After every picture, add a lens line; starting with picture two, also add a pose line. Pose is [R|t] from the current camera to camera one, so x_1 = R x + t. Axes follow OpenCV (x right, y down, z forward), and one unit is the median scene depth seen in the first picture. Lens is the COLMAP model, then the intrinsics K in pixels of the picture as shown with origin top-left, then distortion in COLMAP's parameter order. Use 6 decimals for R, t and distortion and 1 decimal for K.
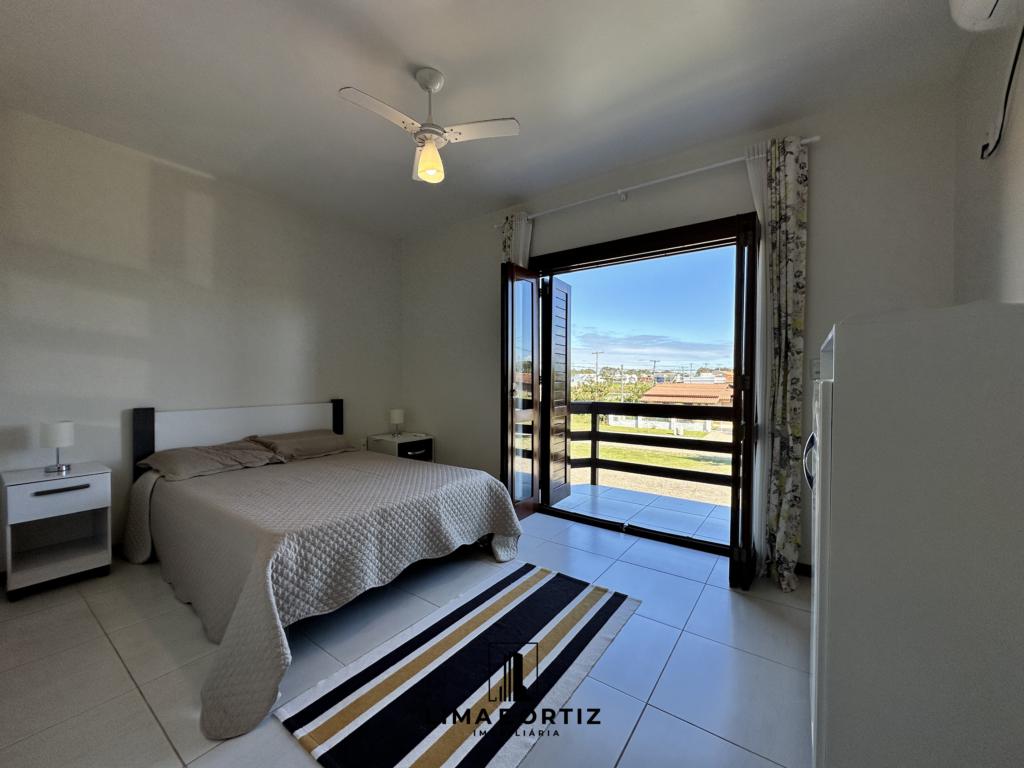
lens RADIAL K [[408.7, 0, 513.2], [0, 408.7, 383.3], [0, 0, 1]] dist [-0.004430, 0.000944]
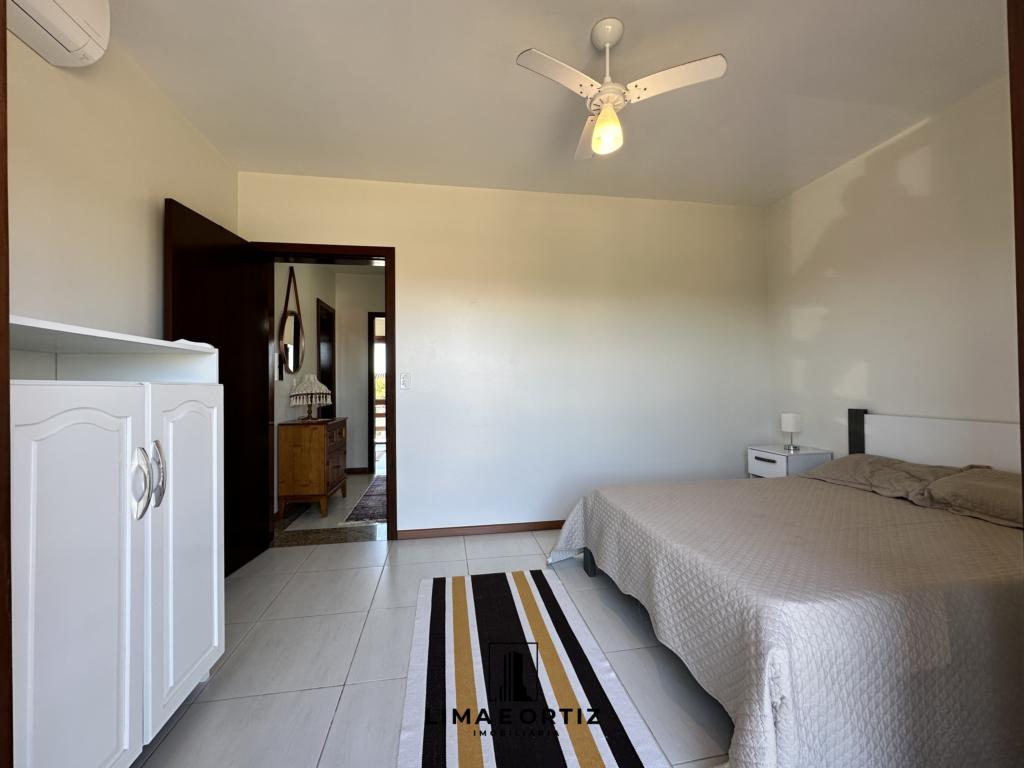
lens RADIAL K [[408.7, 0, 513.2], [0, 408.7, 383.3], [0, 0, 1]] dist [-0.004430, 0.000944]
pose [[-0.699319, 0.003072, -0.714804, 0.484907], [0.011690, 0.999906, -0.007139, -0.003976], [0.714715, -0.013348, -0.699289, 1.271439]]
